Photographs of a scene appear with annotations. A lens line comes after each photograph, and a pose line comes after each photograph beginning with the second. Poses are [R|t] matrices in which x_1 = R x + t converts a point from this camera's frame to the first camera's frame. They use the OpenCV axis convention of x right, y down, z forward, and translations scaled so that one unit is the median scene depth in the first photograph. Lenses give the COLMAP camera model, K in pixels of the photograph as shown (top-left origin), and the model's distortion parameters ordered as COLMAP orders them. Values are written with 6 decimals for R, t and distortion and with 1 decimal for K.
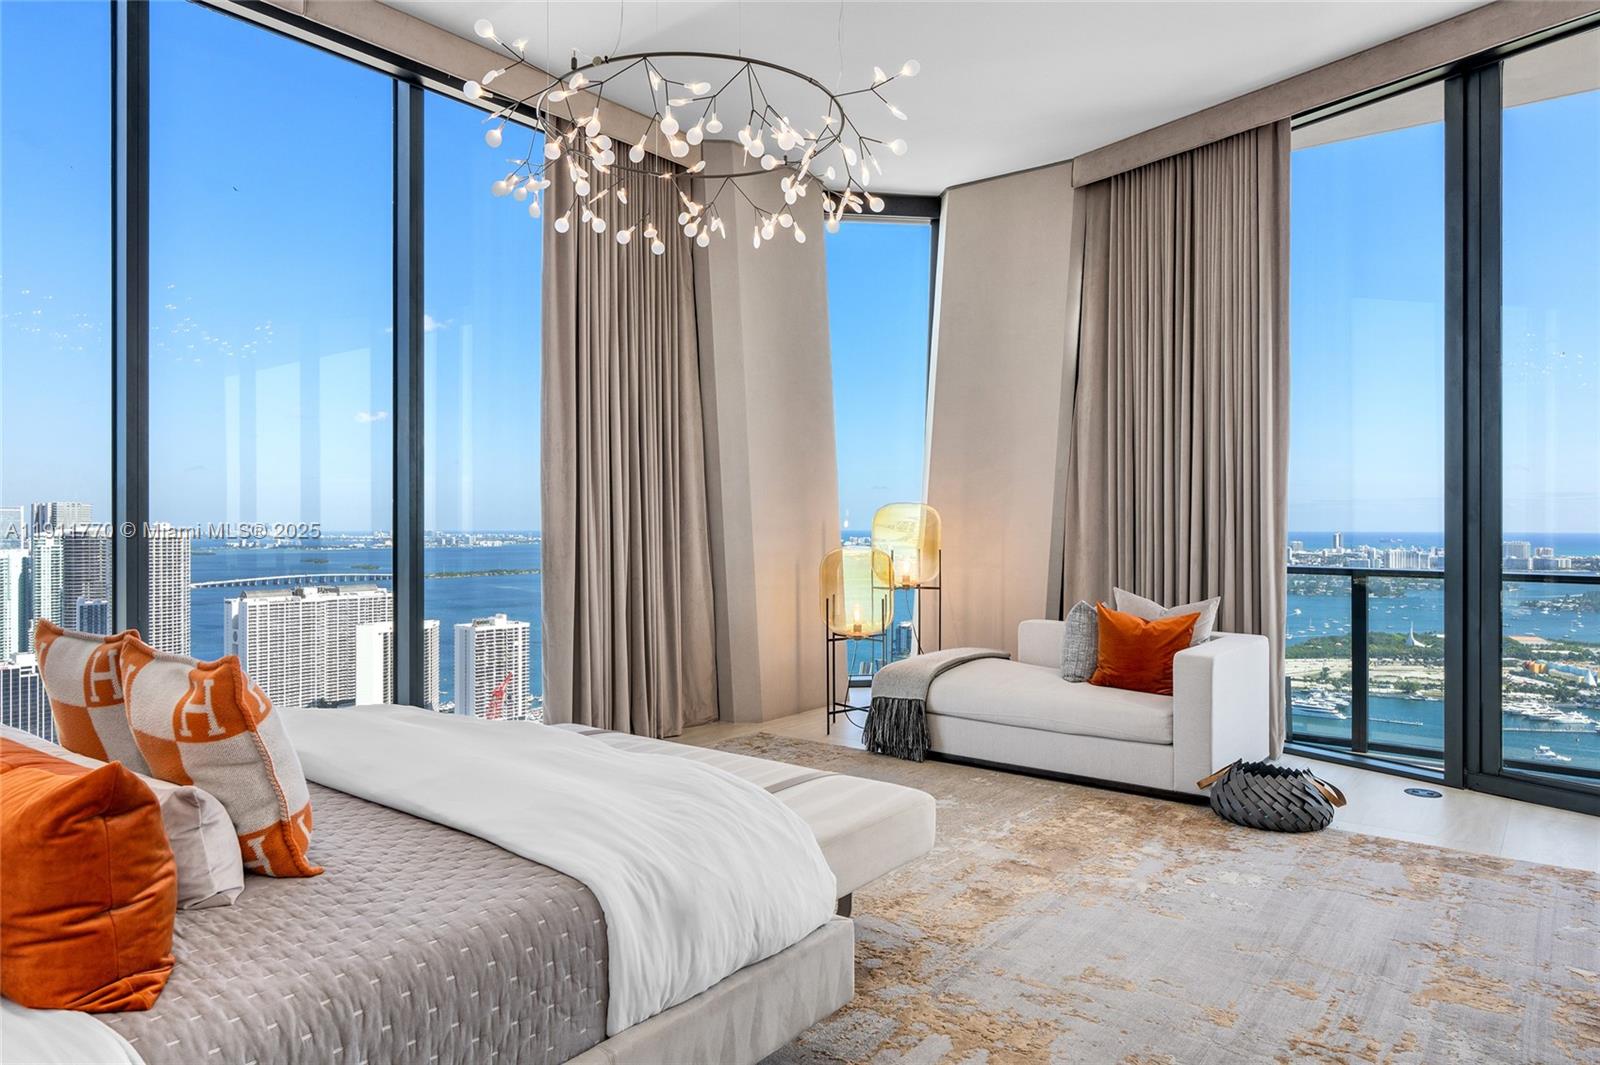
lens RADIAL K [[1005.6, 0, 798.8], [0, 1005.6, 523.0], [0, 0, 1]] dist [0.000344, -0.000610]
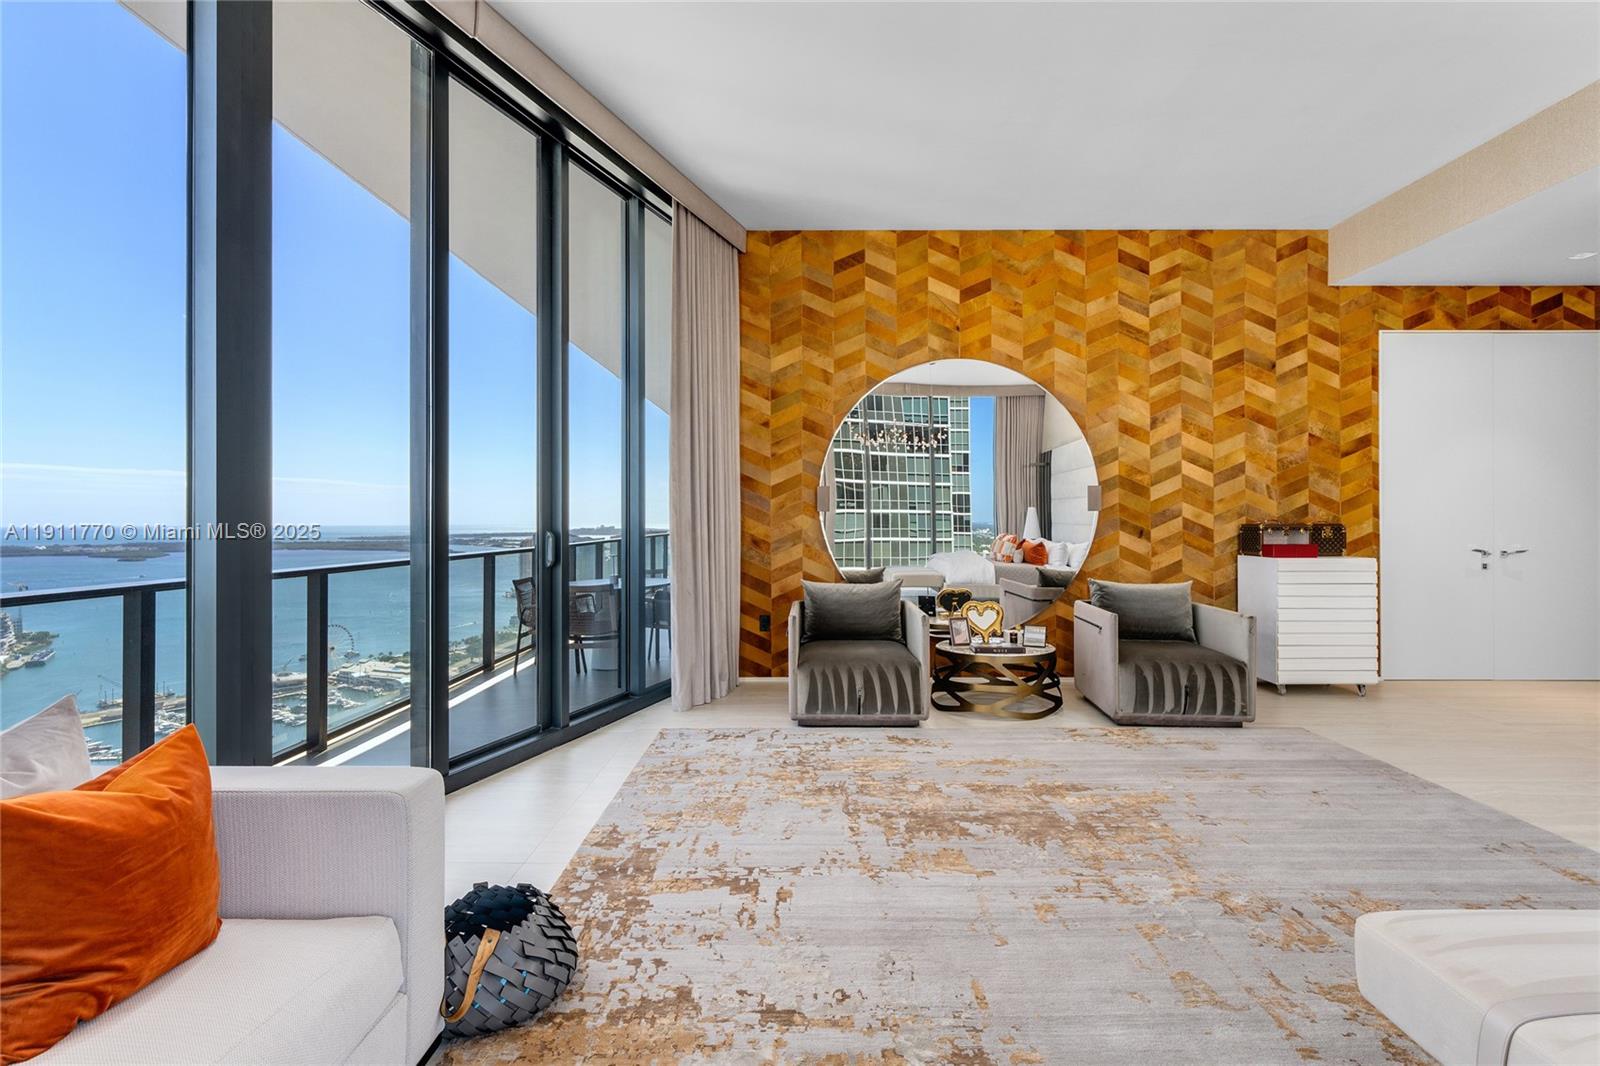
lens RADIAL K [[774.5, 0, 800.0], [0, 774.5, 521.6], [0, 0, 1]] dist [0.000944, 0.000050]
pose [[-0.604613, -0.003346, 0.796512, -0.035431], [0.000714, 0.999988, 0.004743, -0.002458], [-0.796519, 0.003436, -0.604604, 1.082628]]
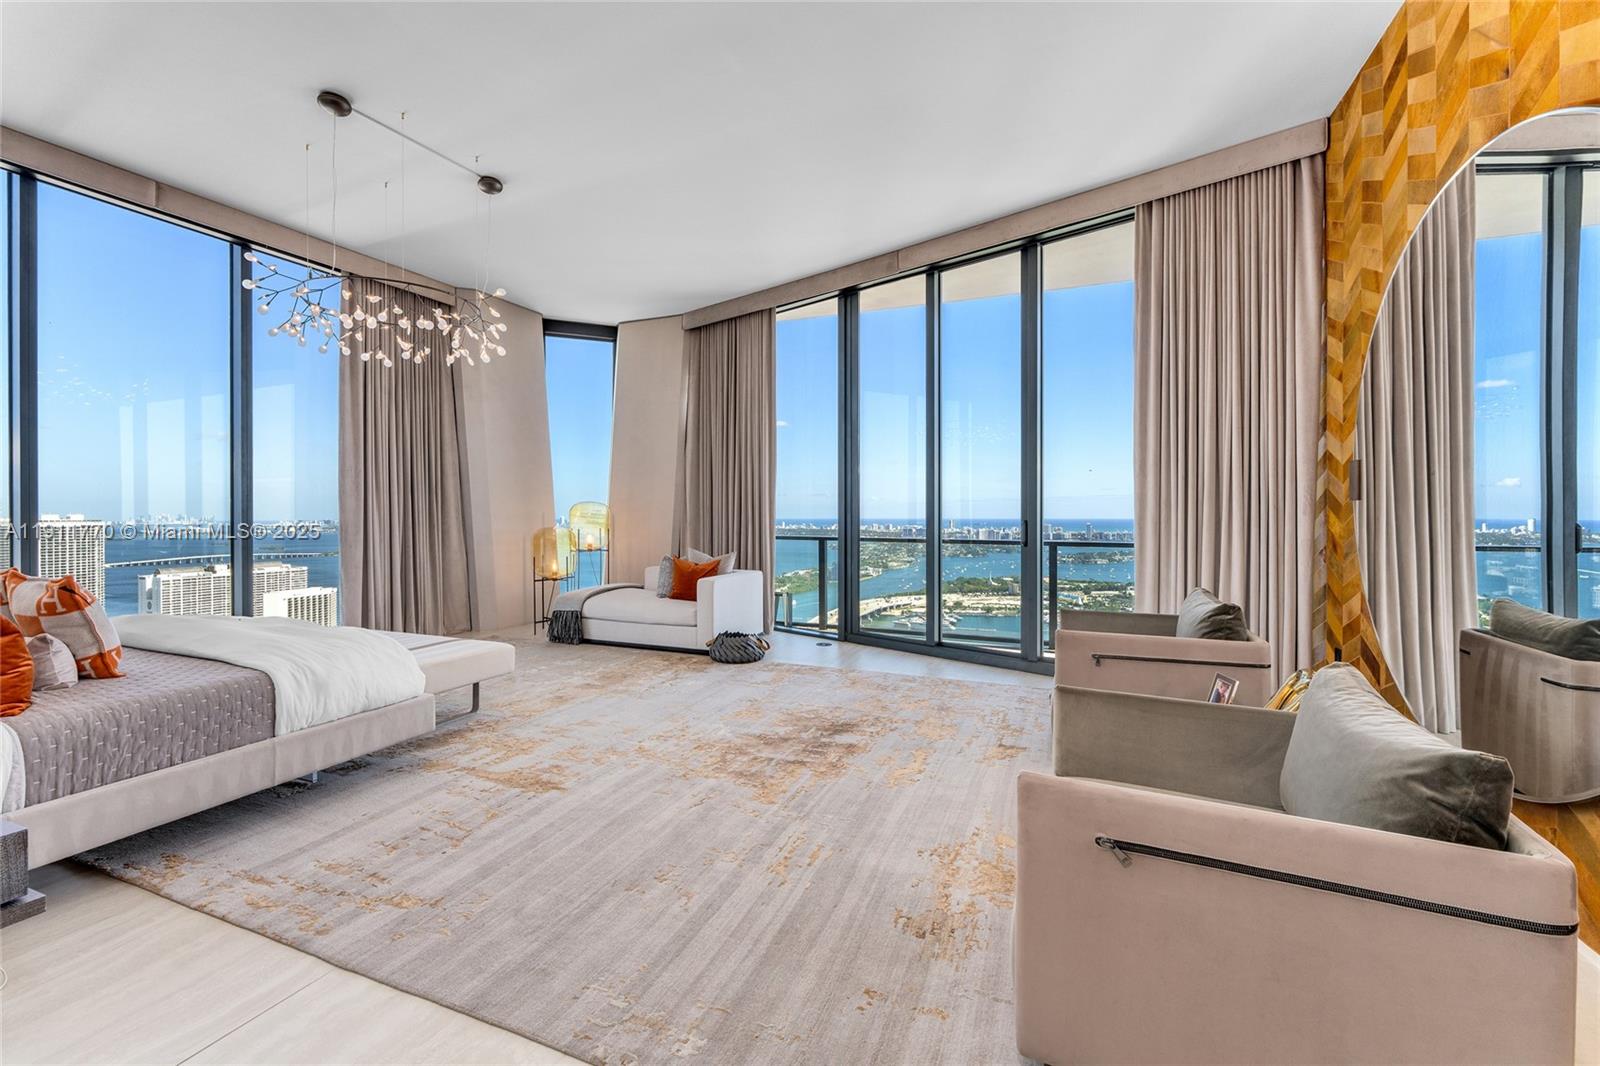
lens RADIAL K [[664.5, 0, 799.8], [0, 664.5, 515.3], [0, 0, 1]] dist [-0.002001, 0.000089]
pose [[0.965042, -0.002226, 0.262085, 0.228103], [0.001494, 0.999994, 0.002992, 0.000097], [-0.262090, -0.002496, 0.965040, -0.311039]]
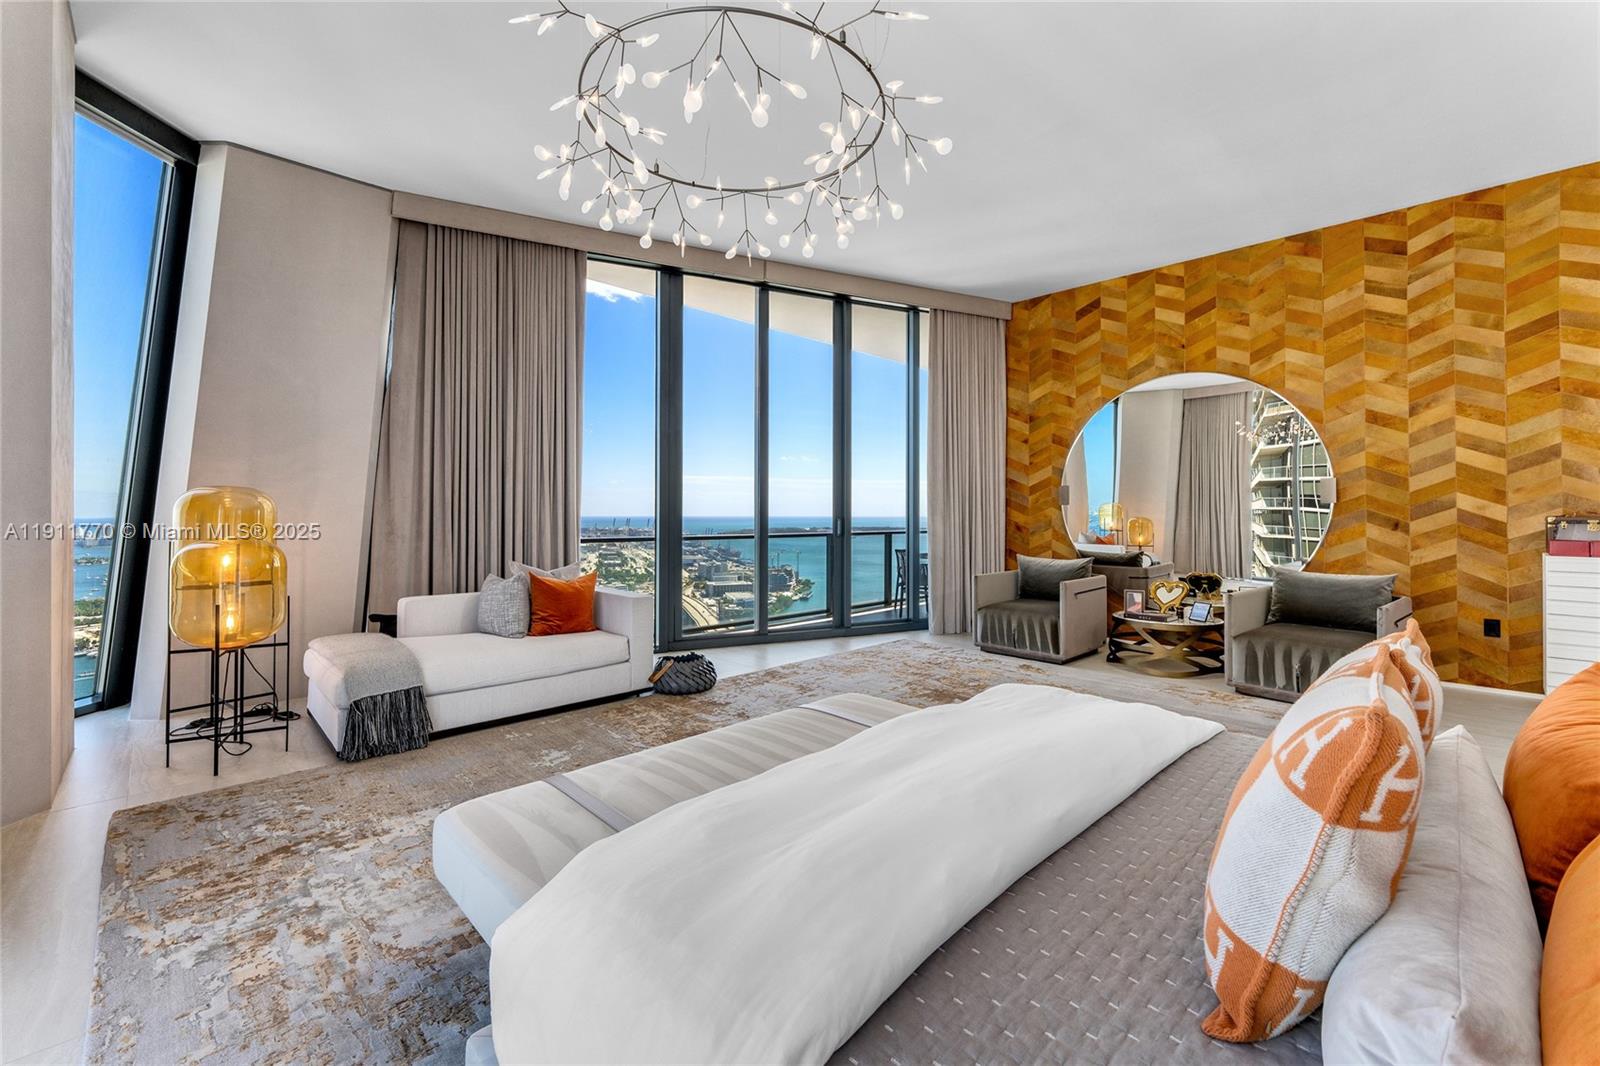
lens RADIAL K [[658.8, 0, 793.5], [0, 658.8, 508.3], [0, 0, 1]] dist [-0.000130, -0.000046]
pose [[0.146734, 0.004176, 0.989167, -0.561161], [-0.000302, 0.999991, -0.004176, 0.000419], [-0.989176, 0.000314, 0.146734, 0.625419]]
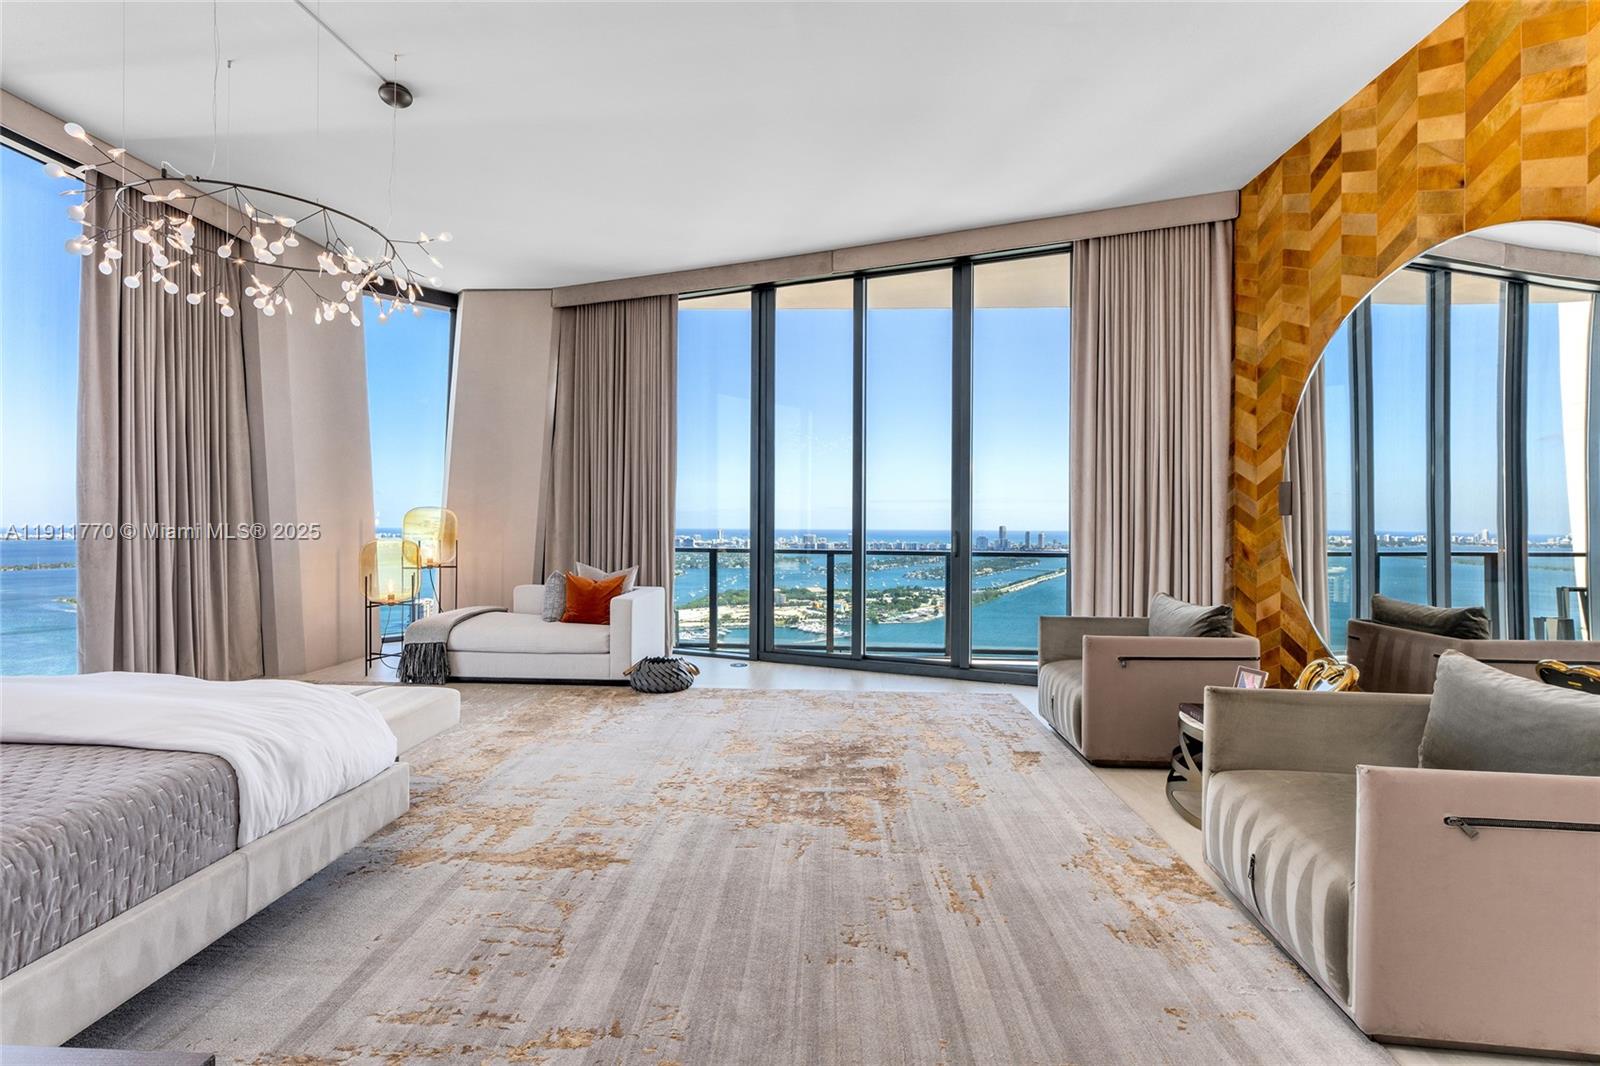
lens RADIAL K [[698.4, 0, 801.6], [0, 698.4, 521.7], [0, 0, 1]] dist [0.000651, -0.000141]
pose [[0.820988, 0.005464, 0.570920, -0.037329], [-0.004774, 0.999985, -0.002705, 0.000611], [-0.570926, -0.000505, 0.821002, -0.156200]]
